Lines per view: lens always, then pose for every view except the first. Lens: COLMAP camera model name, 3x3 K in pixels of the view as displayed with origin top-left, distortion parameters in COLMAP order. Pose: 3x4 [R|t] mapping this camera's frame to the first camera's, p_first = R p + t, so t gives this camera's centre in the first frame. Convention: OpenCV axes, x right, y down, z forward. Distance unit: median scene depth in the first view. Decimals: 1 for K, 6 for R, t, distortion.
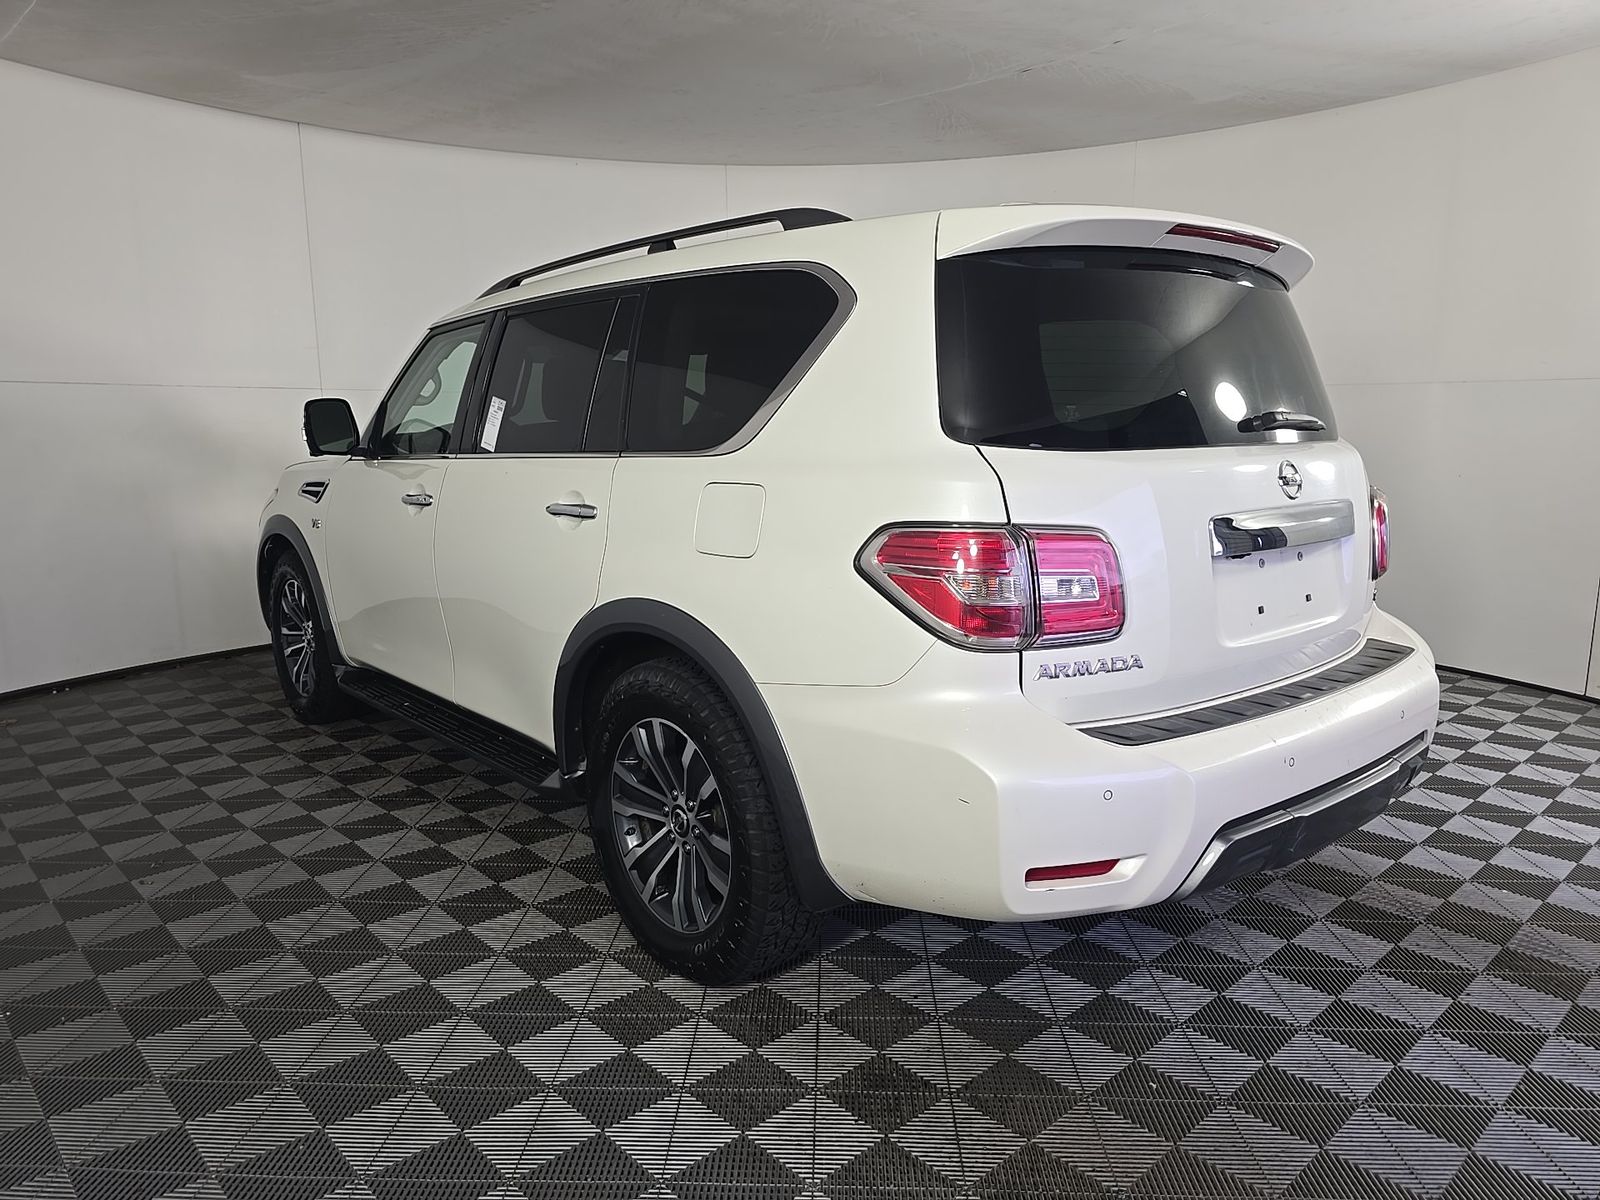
lens RADIAL K [[1087.8, 0, 800.0], [0, 1087.8, 600.0], [0, 0, 1]] dist [0.005278, -0.000823]
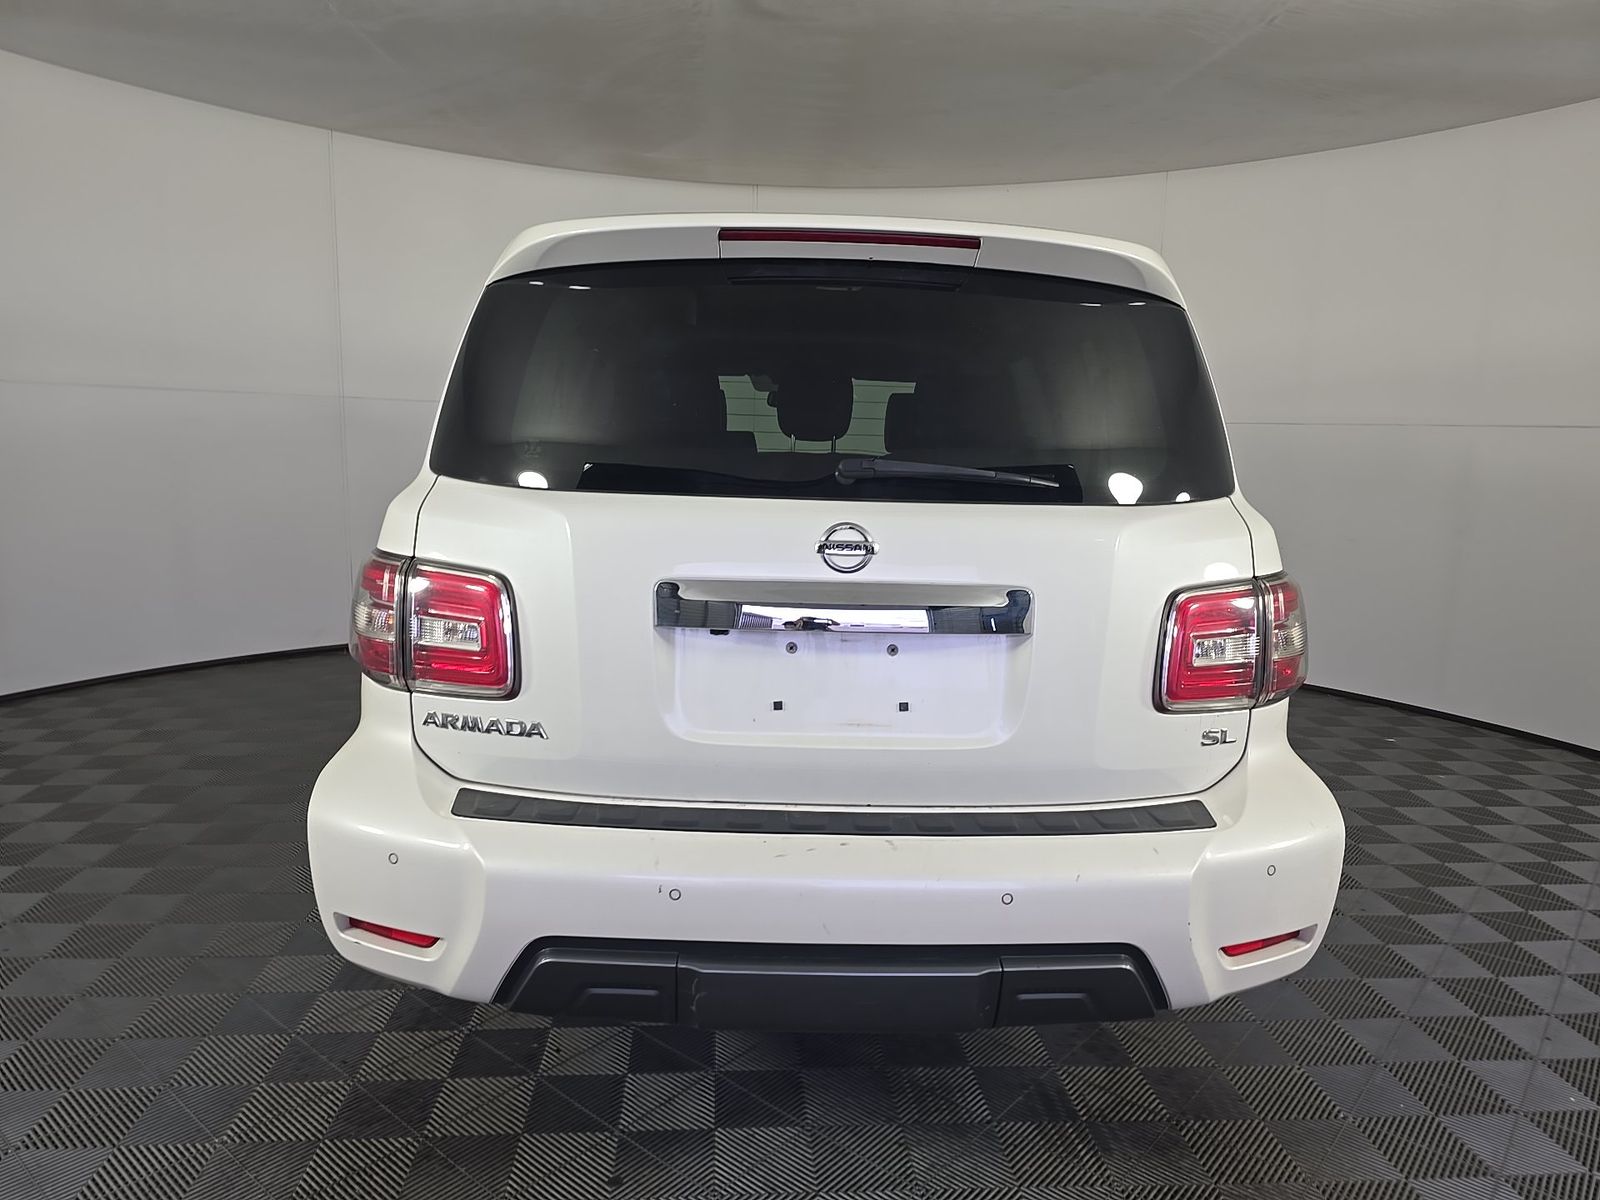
lens RADIAL K [[1087.8, 0, 800.0], [0, 1087.8, 600.0], [0, 0, 1]] dist [0.005278, -0.000823]
pose [[0.810017, 0.121880, -0.573601, 0.978479], [-0.140654, 0.989989, 0.011730, -0.087347], [0.569289, 0.071178, 0.819051, 0.398282]]
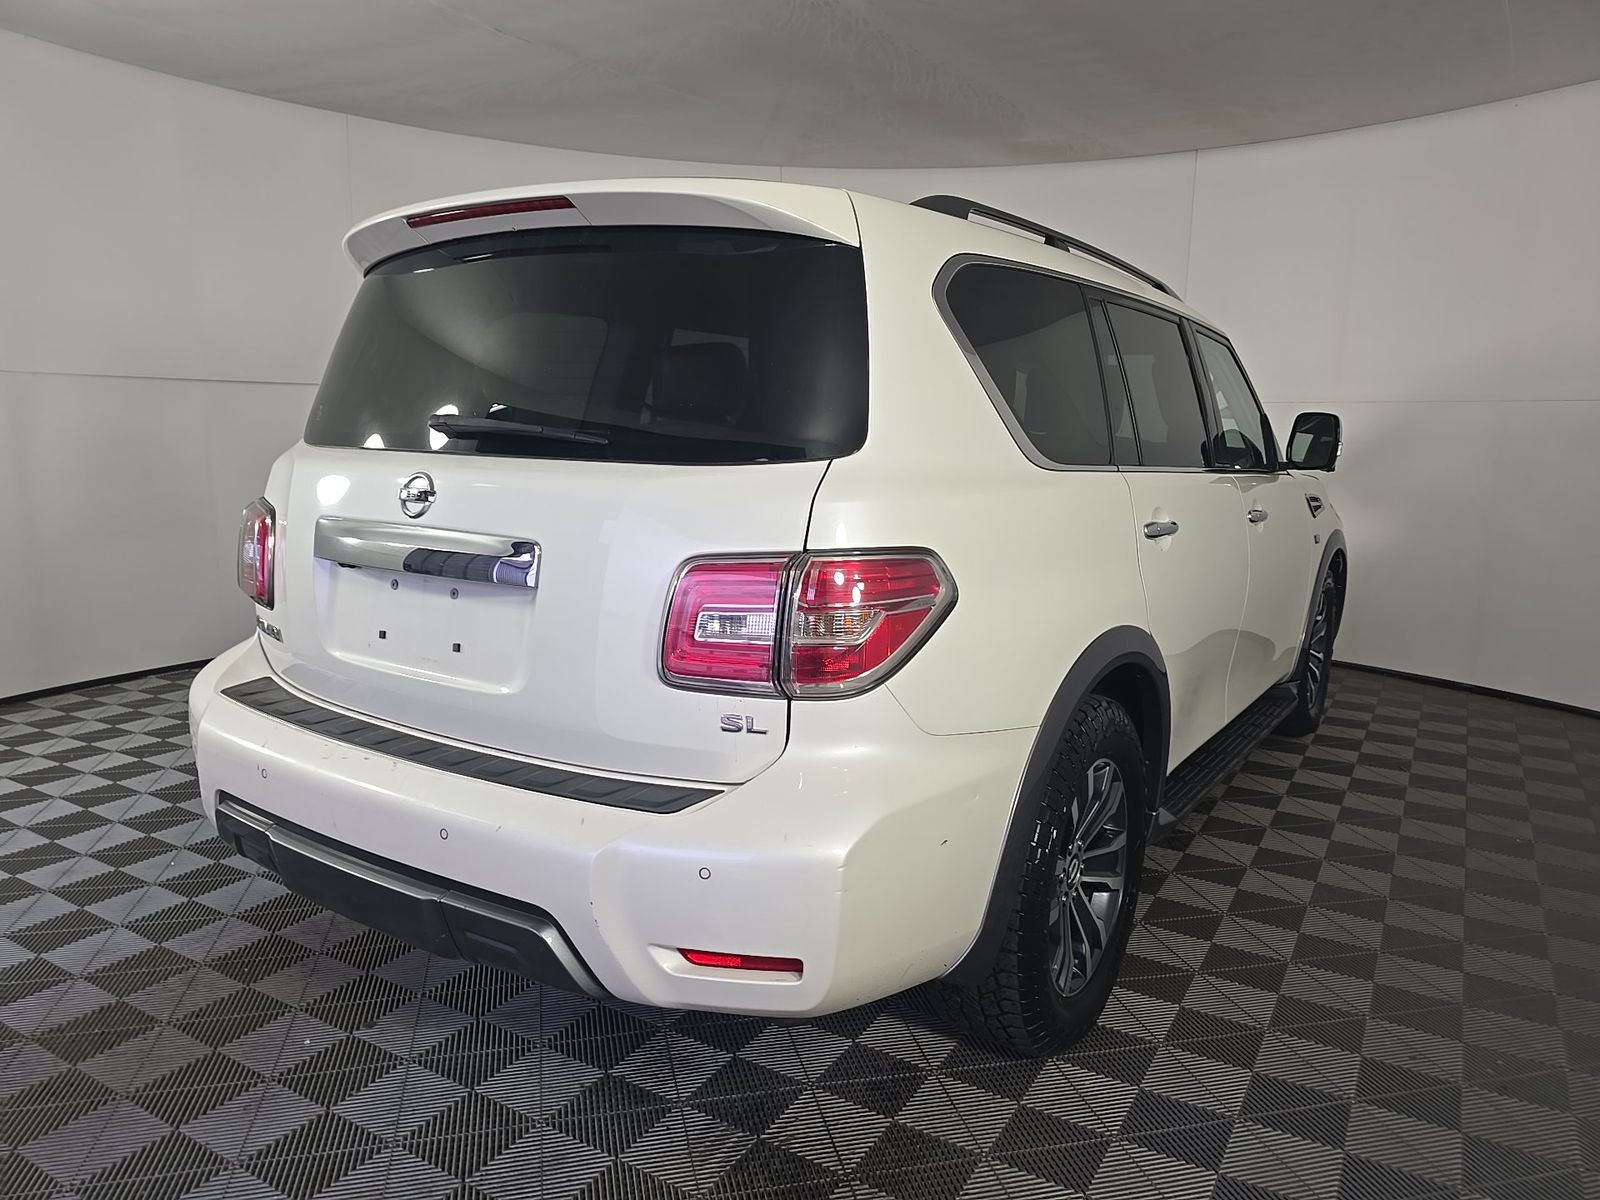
lens RADIAL K [[1106.9, 0, 801.4], [0, 1106.9, 609.8], [0, 0, 1]] dist [0.042263, 0.000038]
pose [[0.327856, 0.167383, -0.929781, 1.533500], [-0.194068, 0.975123, 0.107114, -0.195310], [0.924580, 0.145323, 0.352184, 1.100380]]
